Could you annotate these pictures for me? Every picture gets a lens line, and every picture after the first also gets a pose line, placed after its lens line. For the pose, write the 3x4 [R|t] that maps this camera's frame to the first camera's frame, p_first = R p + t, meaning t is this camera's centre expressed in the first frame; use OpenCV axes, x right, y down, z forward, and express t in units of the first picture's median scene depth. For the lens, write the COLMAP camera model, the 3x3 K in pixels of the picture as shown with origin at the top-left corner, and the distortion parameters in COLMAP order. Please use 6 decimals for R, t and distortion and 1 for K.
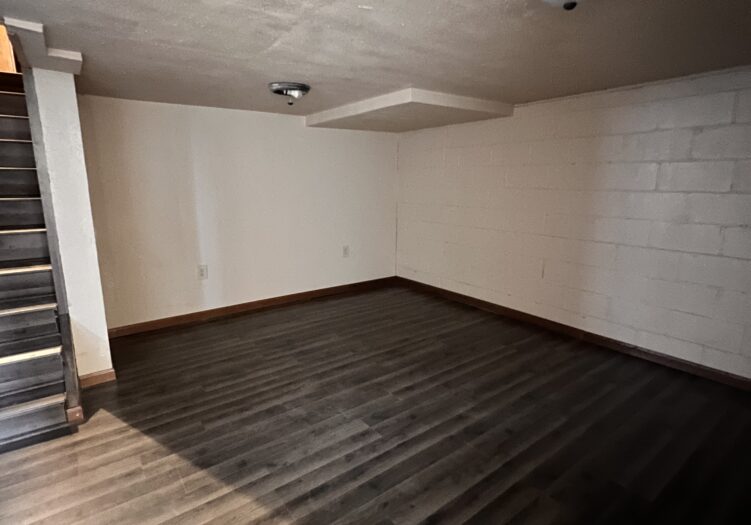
lens RADIAL K [[400.8, 0, 374.2], [0, 400.8, 265.4], [0, 0, 1]] dist [-0.000075, 0.001039]
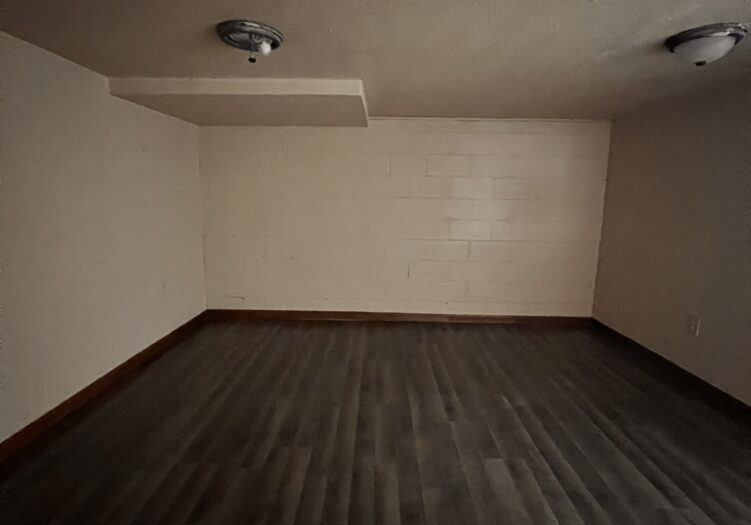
lens RADIAL K [[400.3, 0, 374.6], [0, 400.3, 258.9], [0, 0, 1]] dist [-0.008590, -0.000660]
pose [[0.614666, -0.107936, 0.781368, -0.645370], [0.149708, 0.988552, 0.018788, -0.069959], [-0.774450, 0.105429, 0.623788, 0.492100]]
